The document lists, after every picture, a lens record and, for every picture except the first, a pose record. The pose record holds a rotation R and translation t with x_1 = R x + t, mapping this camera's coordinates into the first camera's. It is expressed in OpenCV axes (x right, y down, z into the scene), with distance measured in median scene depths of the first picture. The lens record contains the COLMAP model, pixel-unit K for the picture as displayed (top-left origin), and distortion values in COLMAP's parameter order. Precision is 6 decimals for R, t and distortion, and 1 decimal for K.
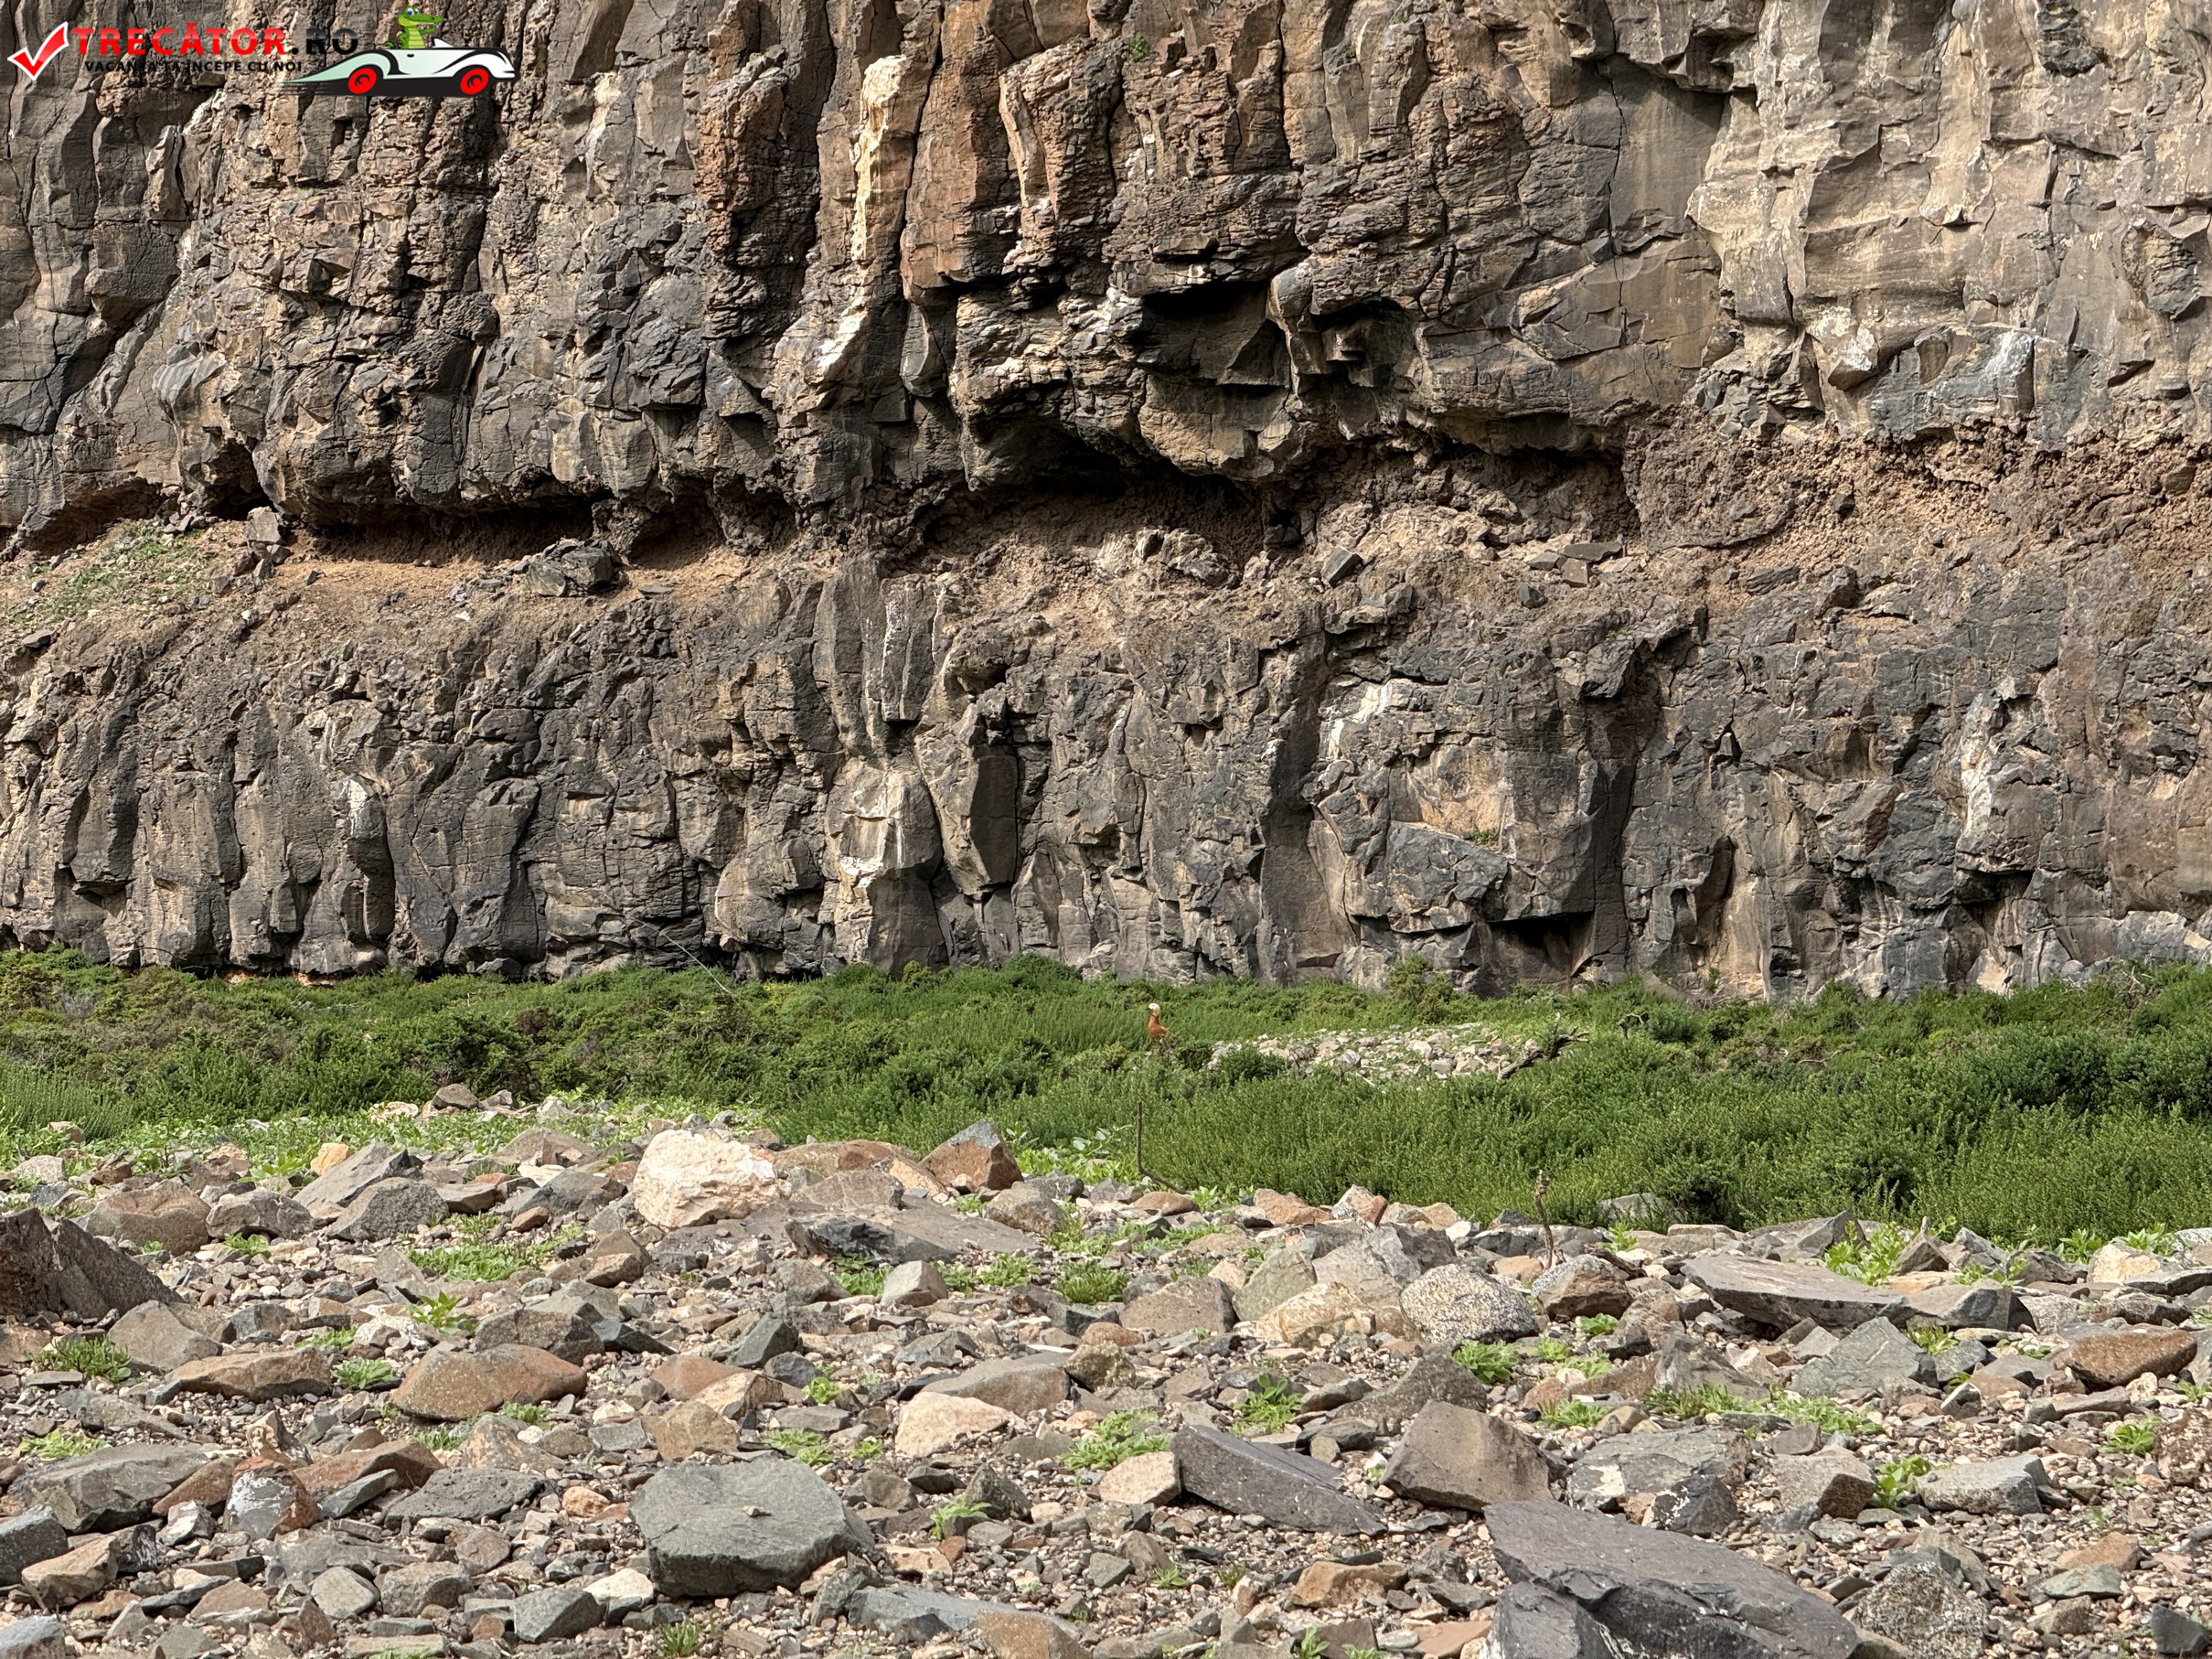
lens RADIAL K [[7760.5, 0, 1107.9], [0, 7760.5, 832.7], [0, 0, 1]] dist [0.227197, 0.000000]
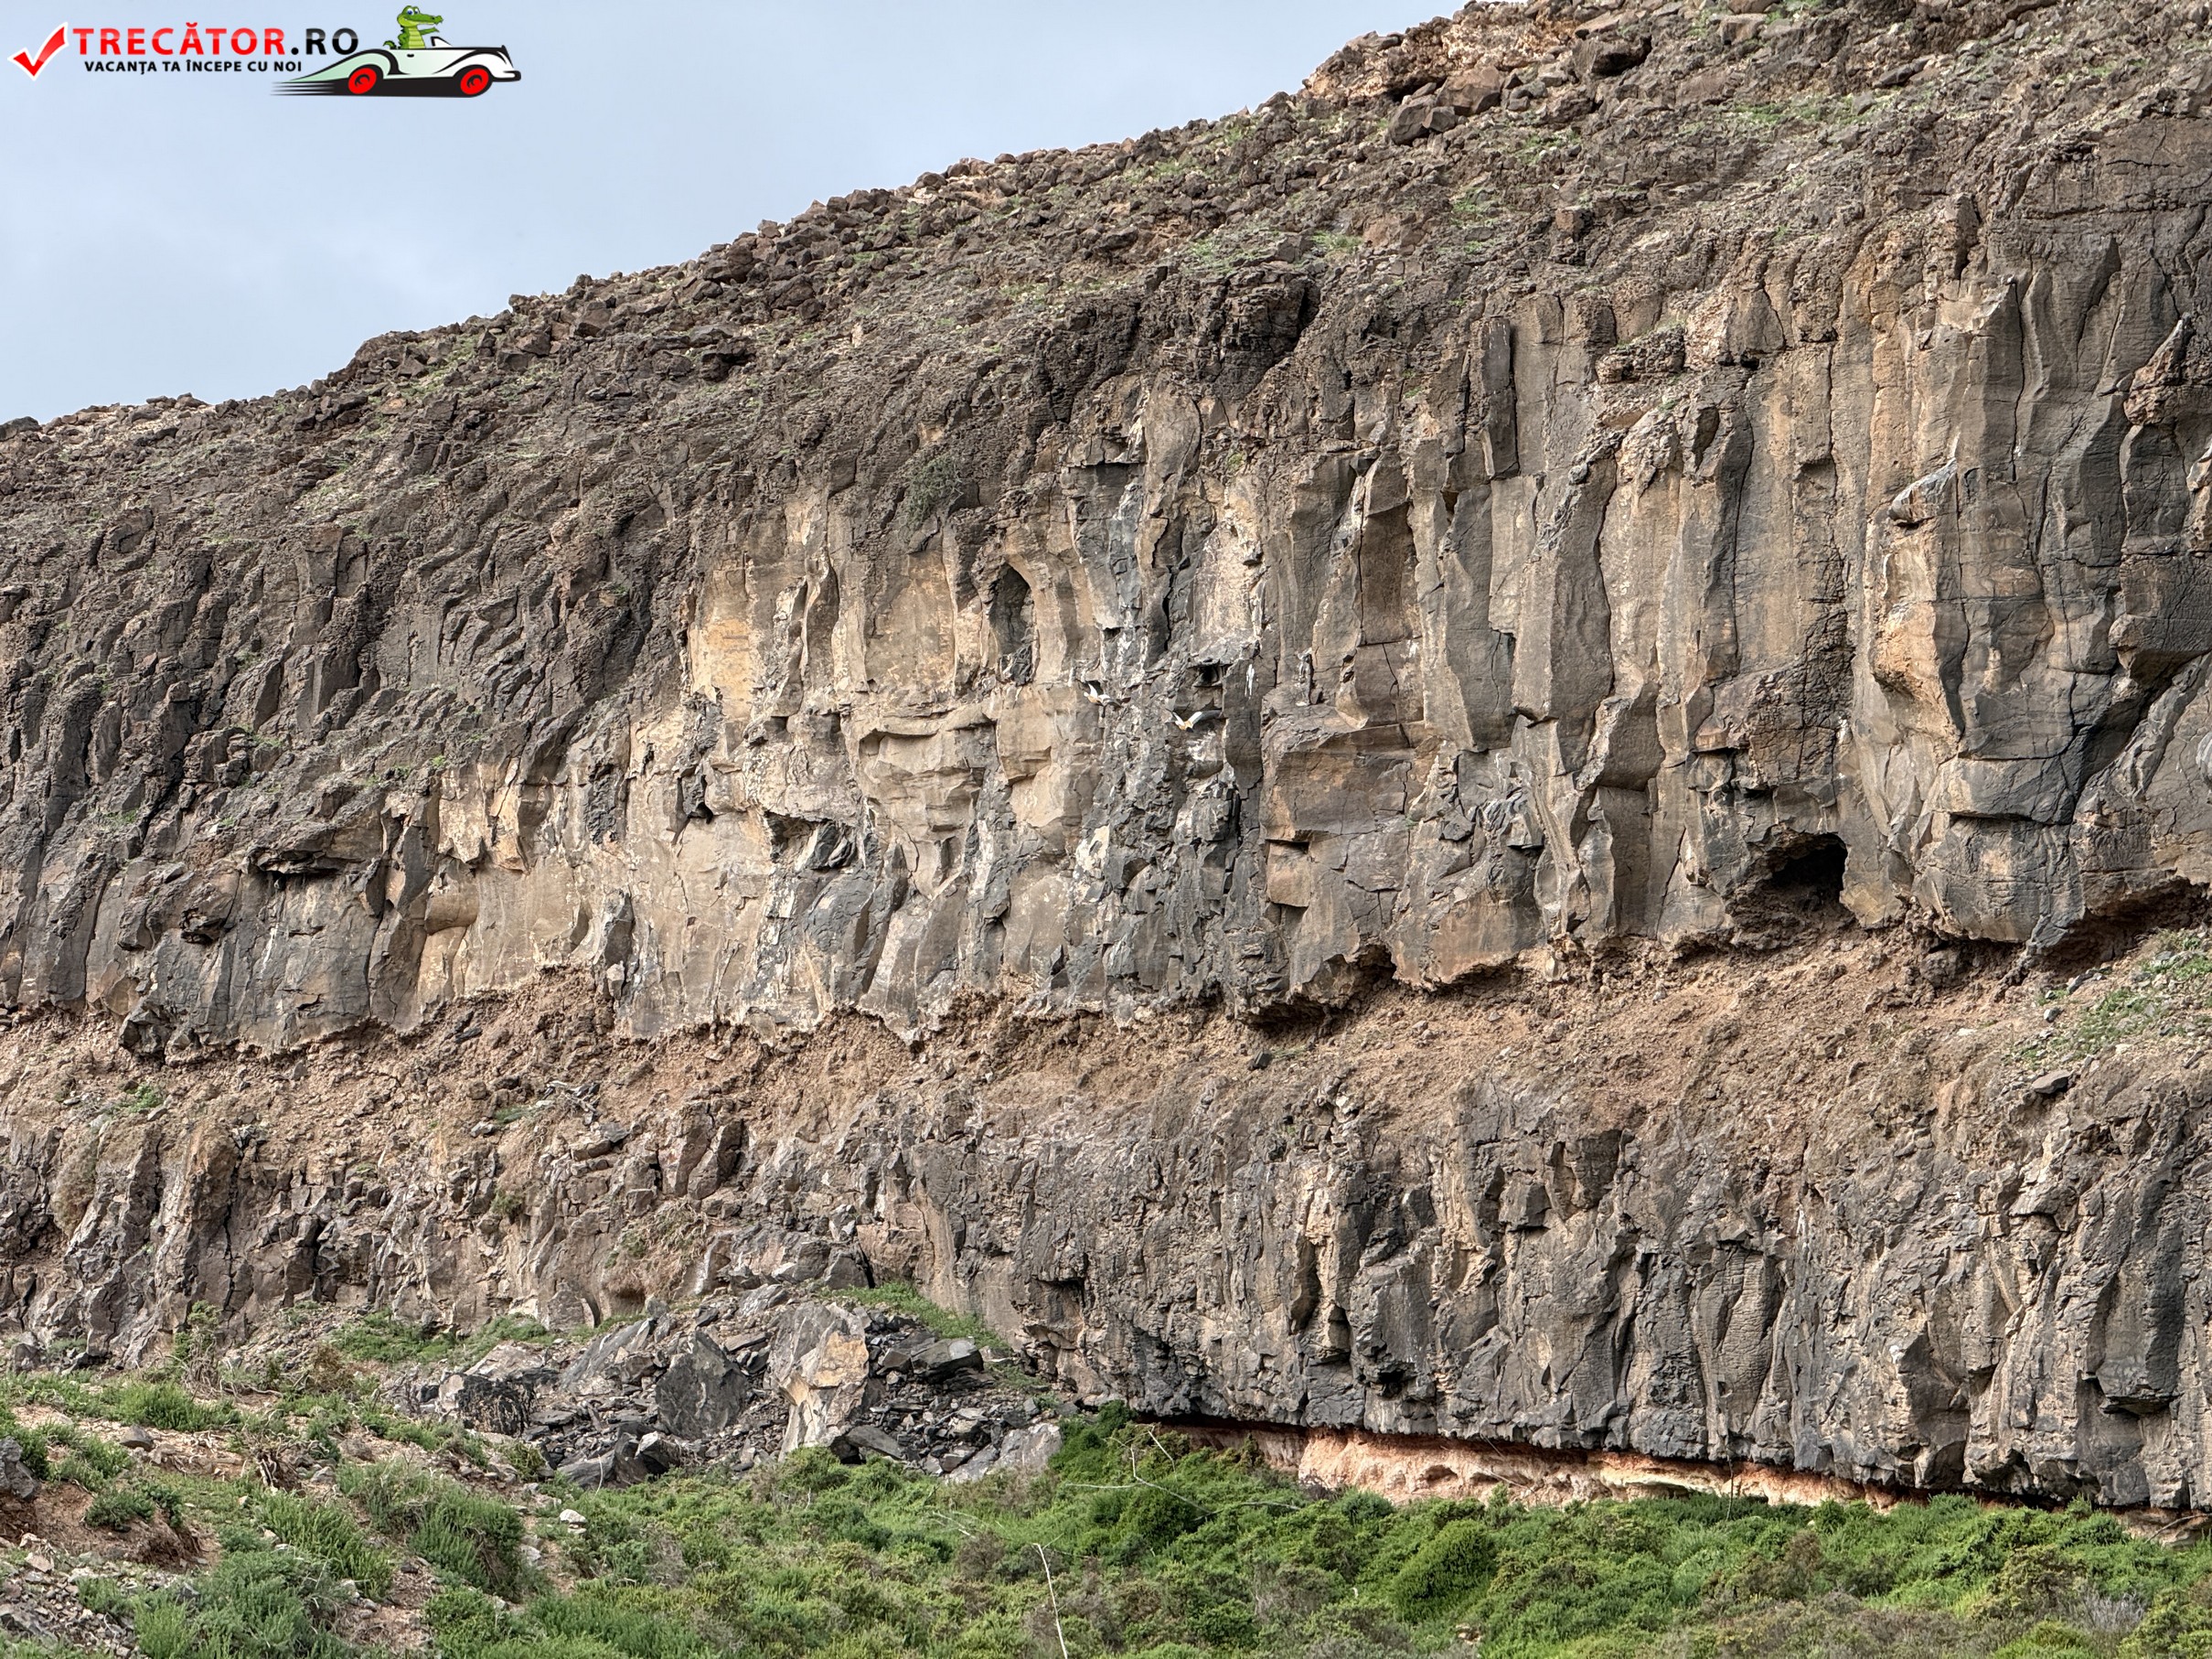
lens RADIAL K [[7760.5, 0, 1017.6], [0, 7760.5, 843.4], [0, 0, 1]] dist [0.227197, 0.000000]
pose [[0.963928, -0.014908, -0.265747, -0.035267], [-0.000034, 0.998423, -0.056133, -0.005901], [0.266165, 0.054117, 0.962407, 0.264146]]
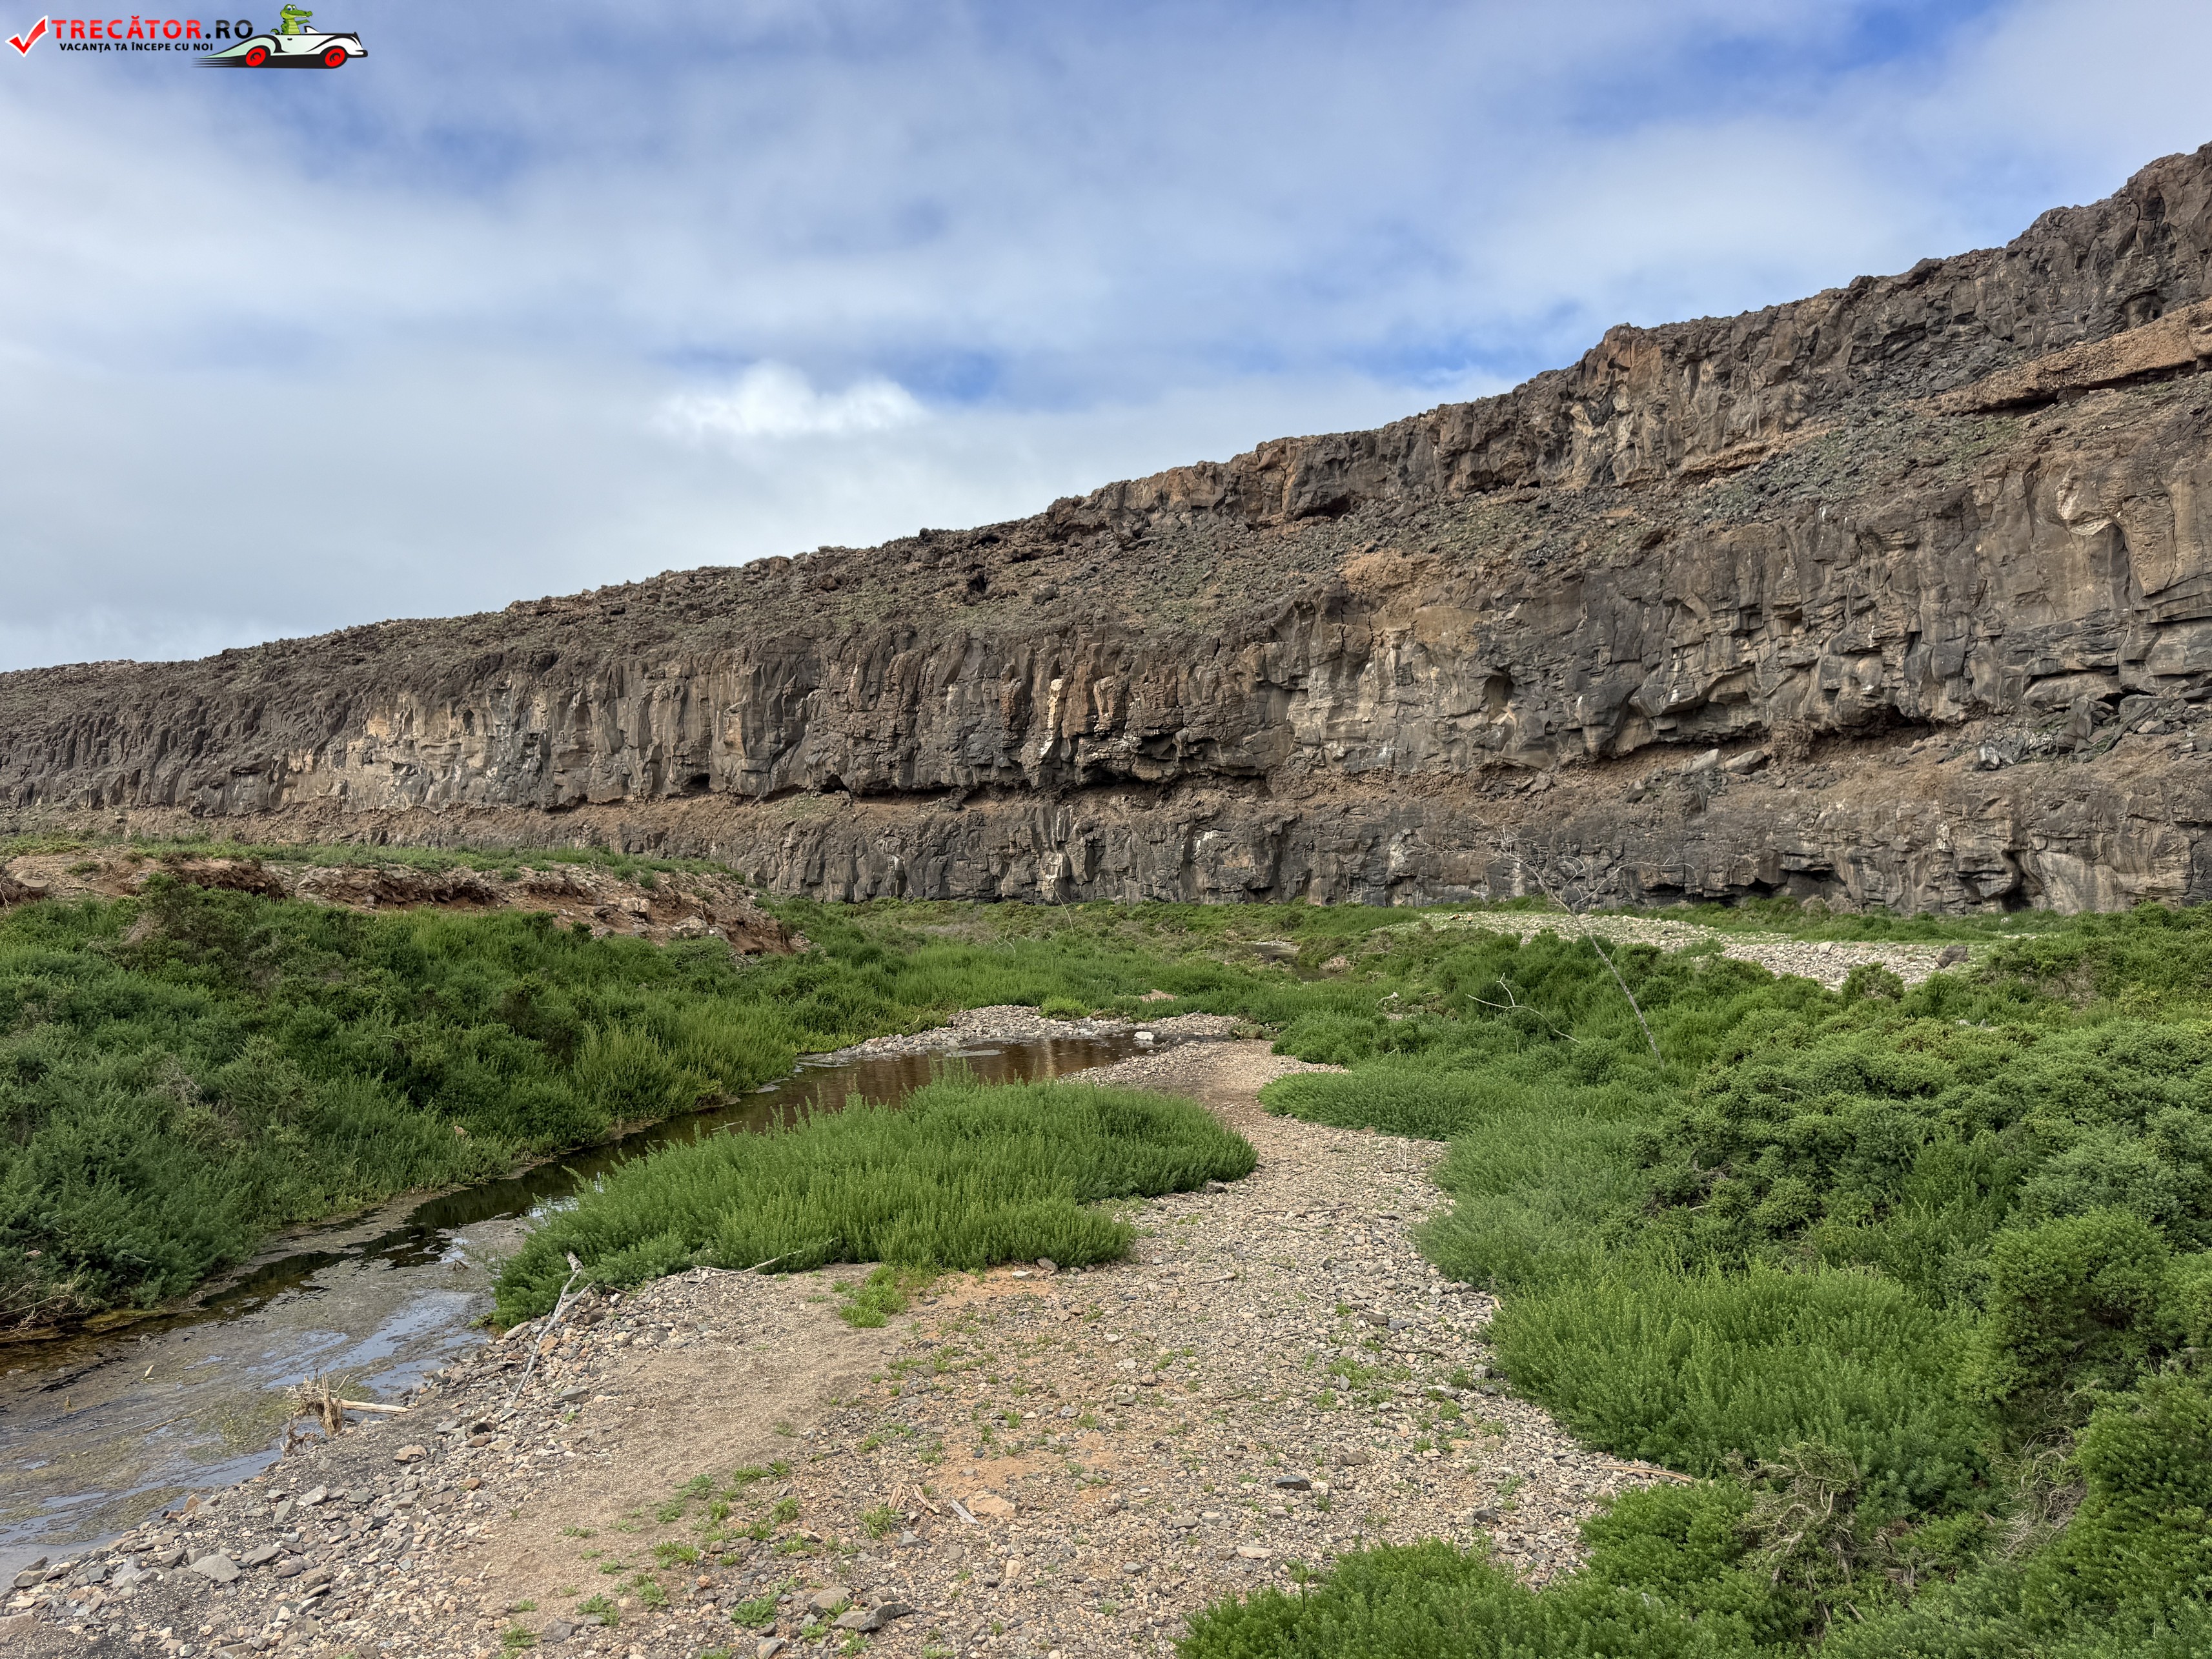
lens RADIAL K [[1544.9, 0, 1095.1], [0, 1544.9, 848.9], [0, 0, 1]] dist [0.041893, -0.047101]
pose [[0.964967, 0.001277, 0.262366, -0.233546], [0.003053, 0.999866, -0.016098, 0.002796], [-0.262352, 0.016335, 0.964834, 0.224778]]
